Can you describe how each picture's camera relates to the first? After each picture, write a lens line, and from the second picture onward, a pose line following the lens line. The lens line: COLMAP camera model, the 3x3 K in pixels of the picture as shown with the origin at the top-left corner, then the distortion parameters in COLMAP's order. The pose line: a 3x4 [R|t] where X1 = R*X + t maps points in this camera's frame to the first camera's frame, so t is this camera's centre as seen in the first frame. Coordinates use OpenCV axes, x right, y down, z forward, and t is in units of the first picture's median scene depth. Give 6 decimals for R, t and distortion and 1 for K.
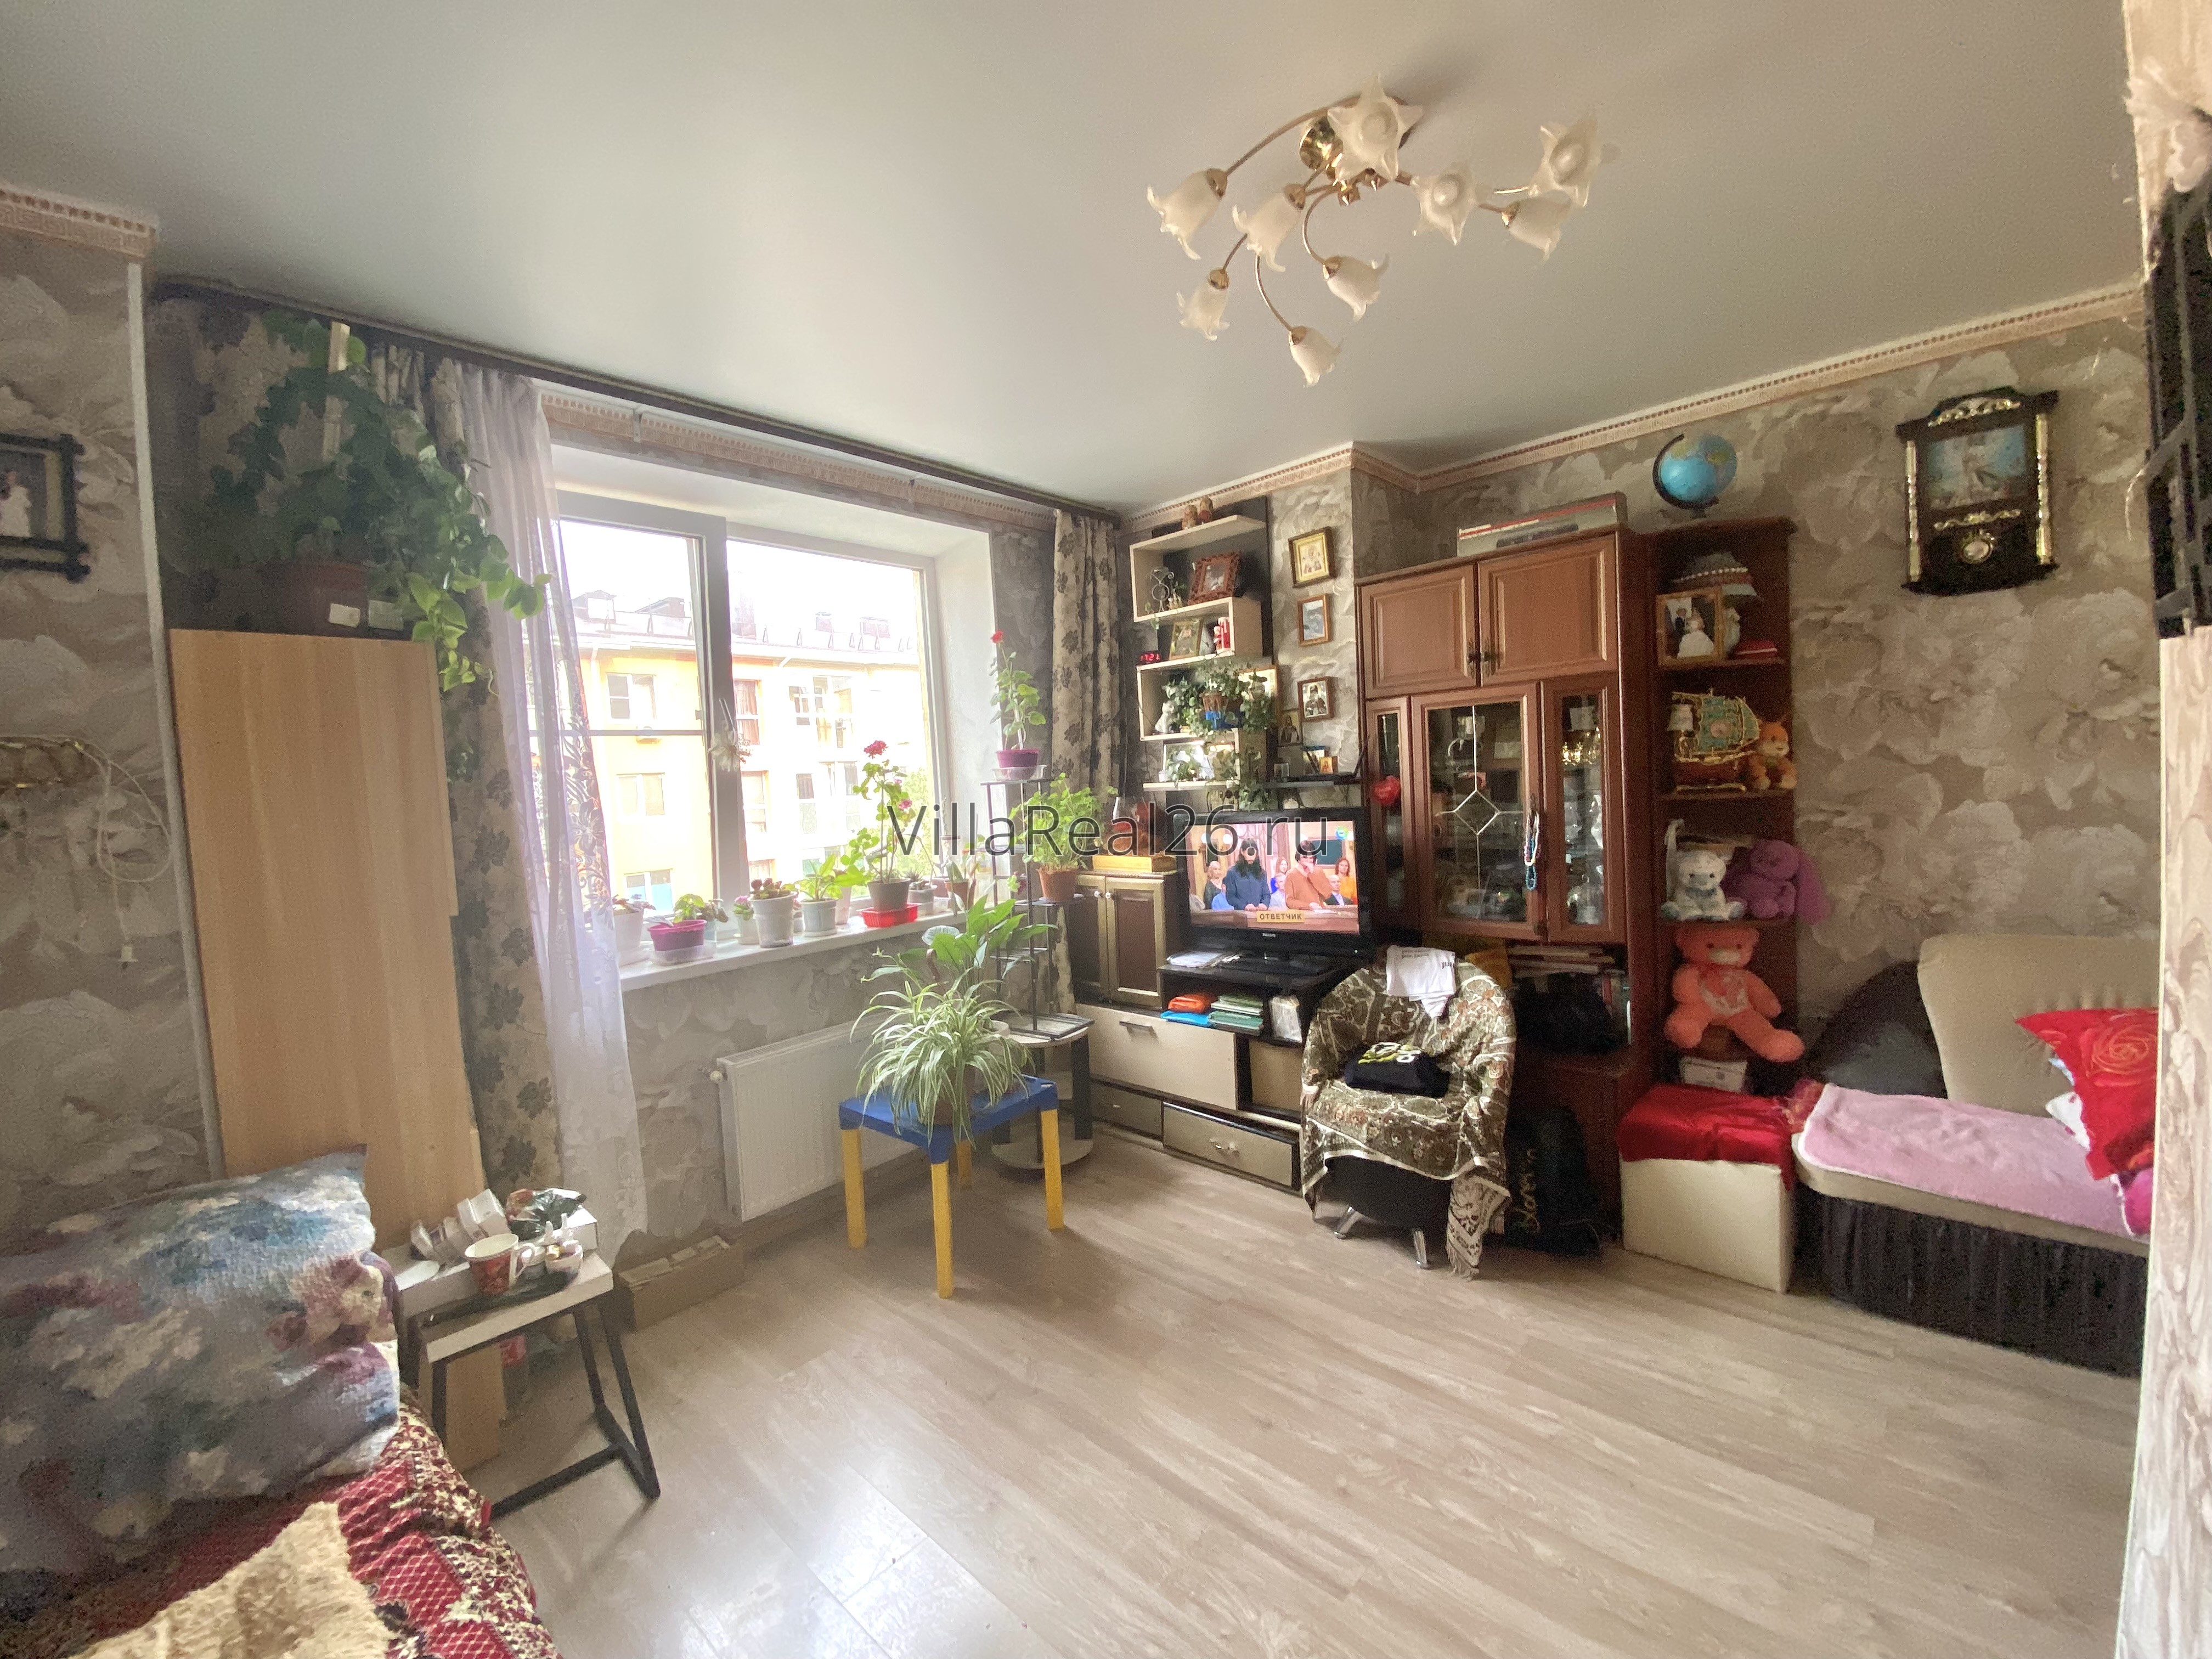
lens RADIAL K [[887.9, 0, 1100.5], [0, 887.9, 831.0], [0, 0, 1]] dist [0.028395, -0.026719]
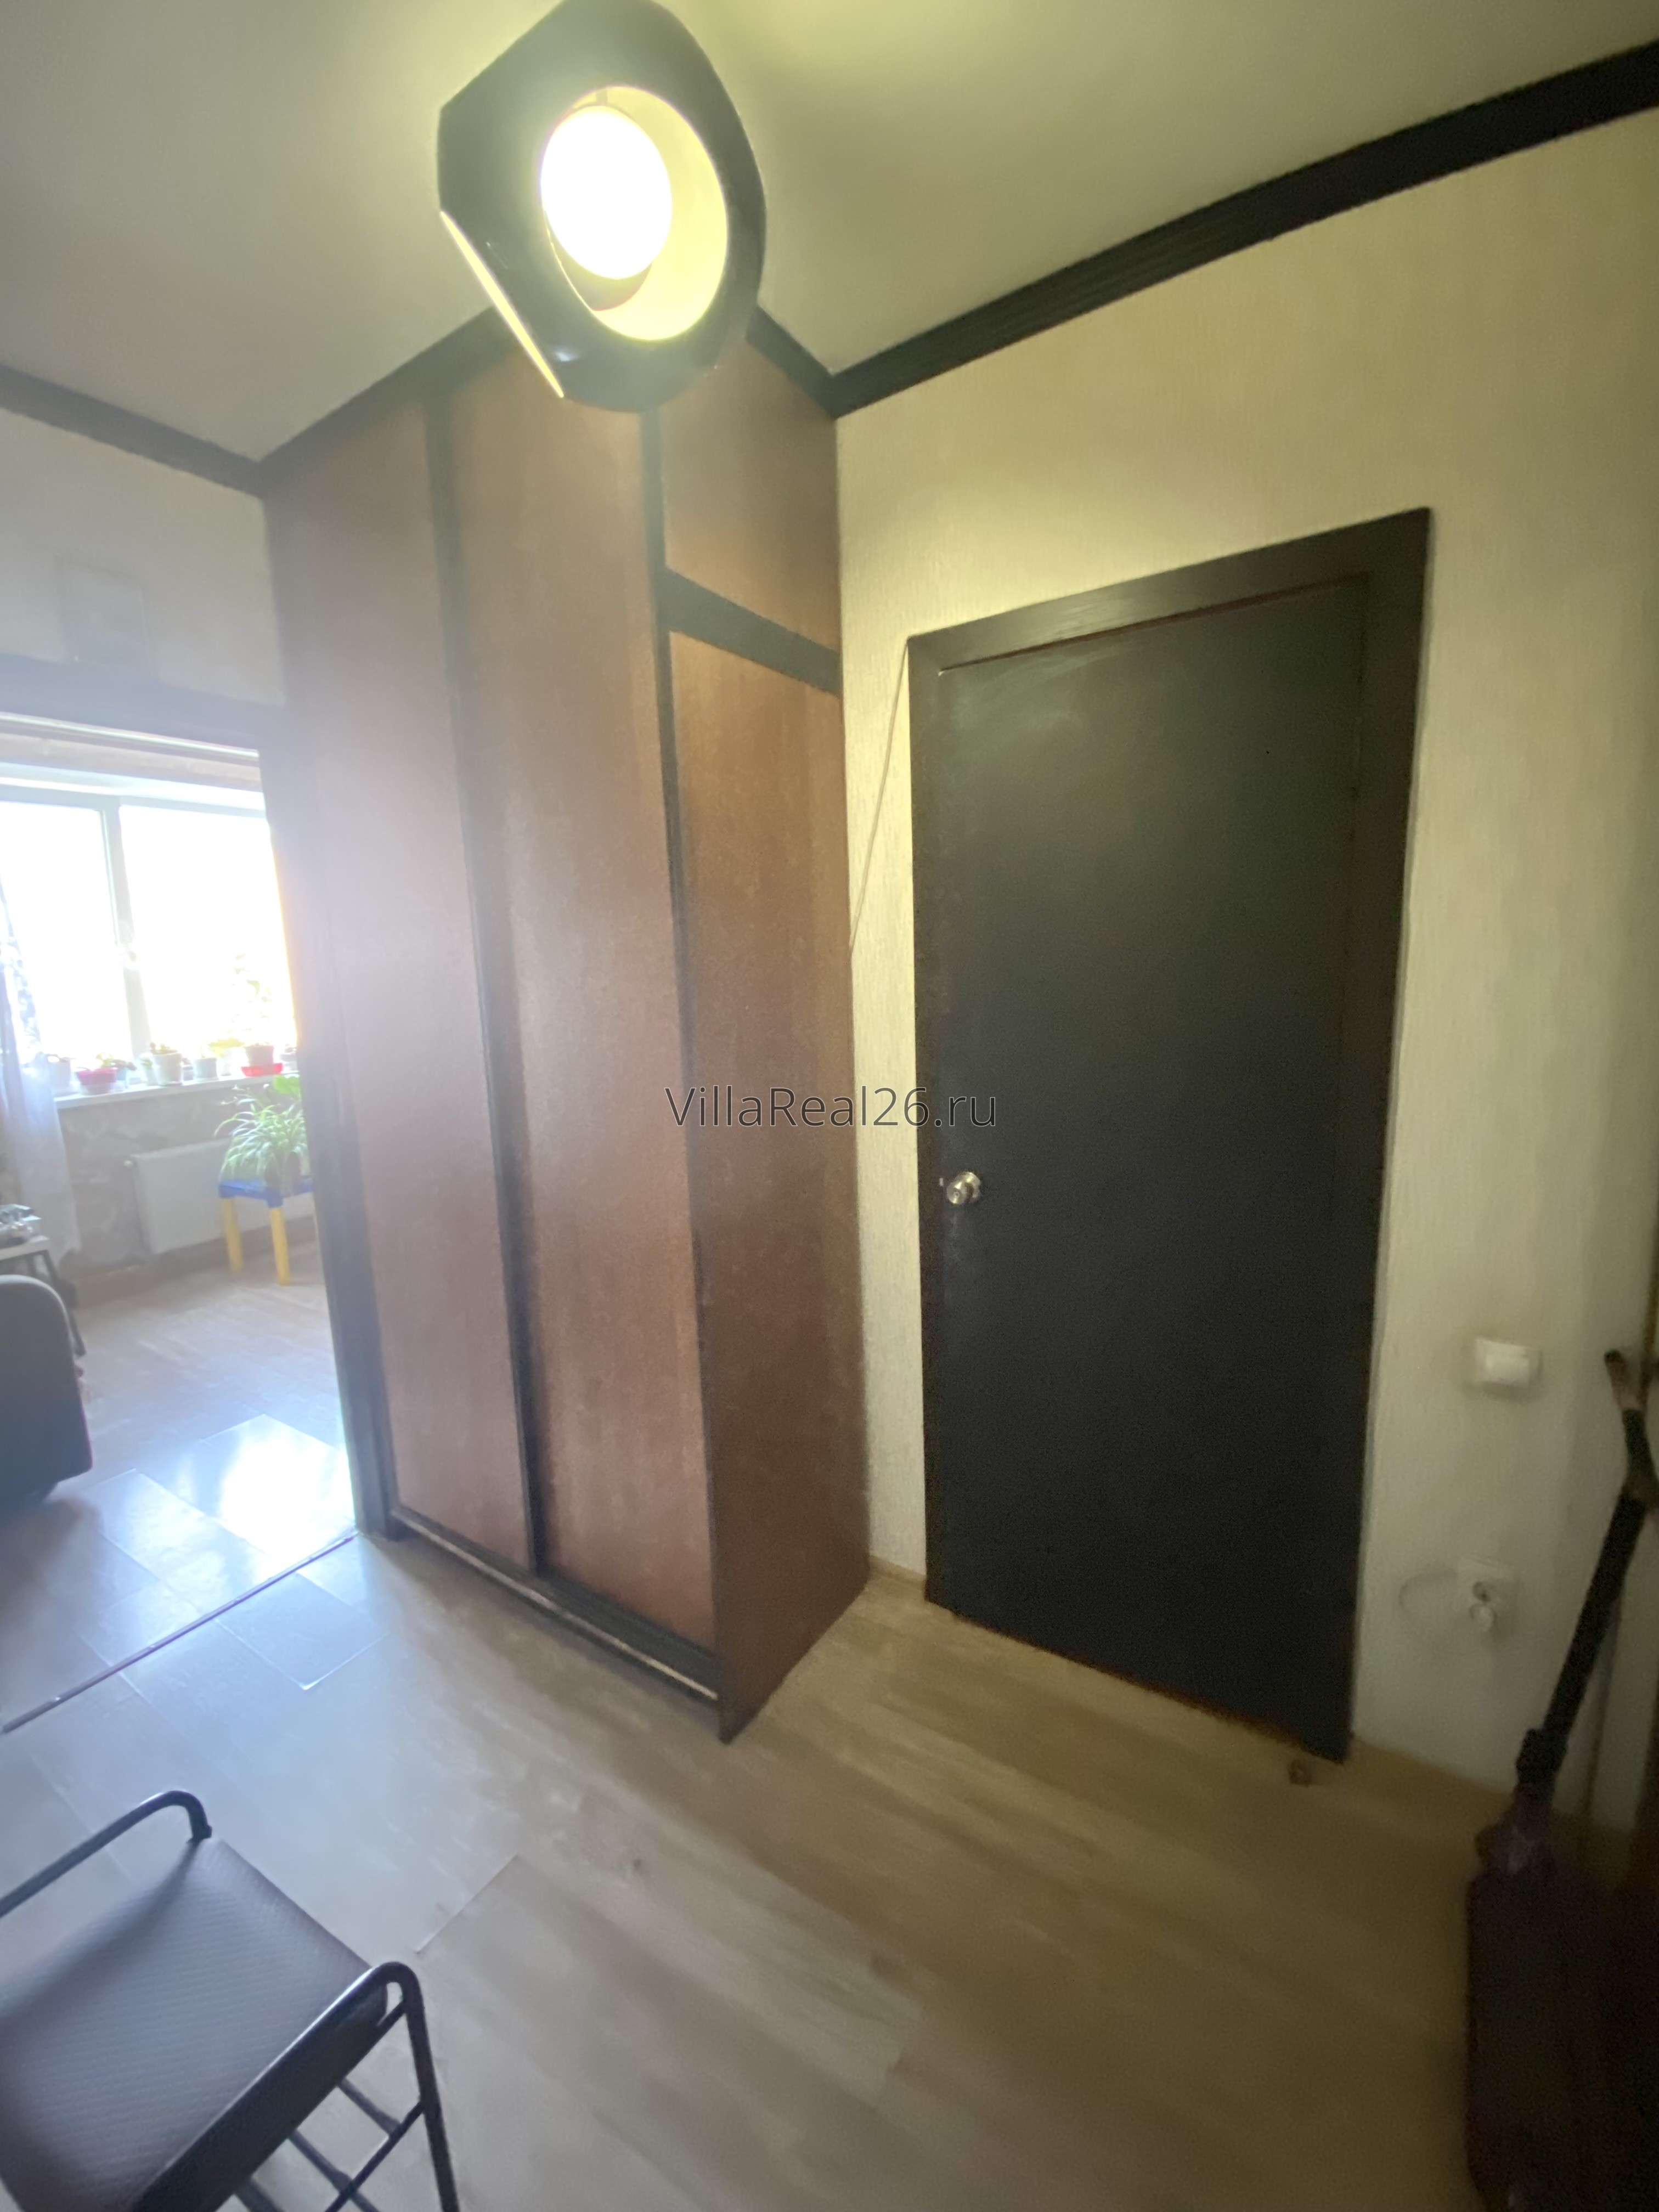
lens RADIAL K [[887.9, 0, 821.6], [0, 887.9, 1111.8], [0, 0, 1]] dist [0.028395, -0.026719]
pose [[0.983907, -0.002404, 0.178667, 0.501188], [-0.015216, 0.995150, 0.097185, 0.007431], [-0.178034, -0.098339, 0.979098, -0.771470]]
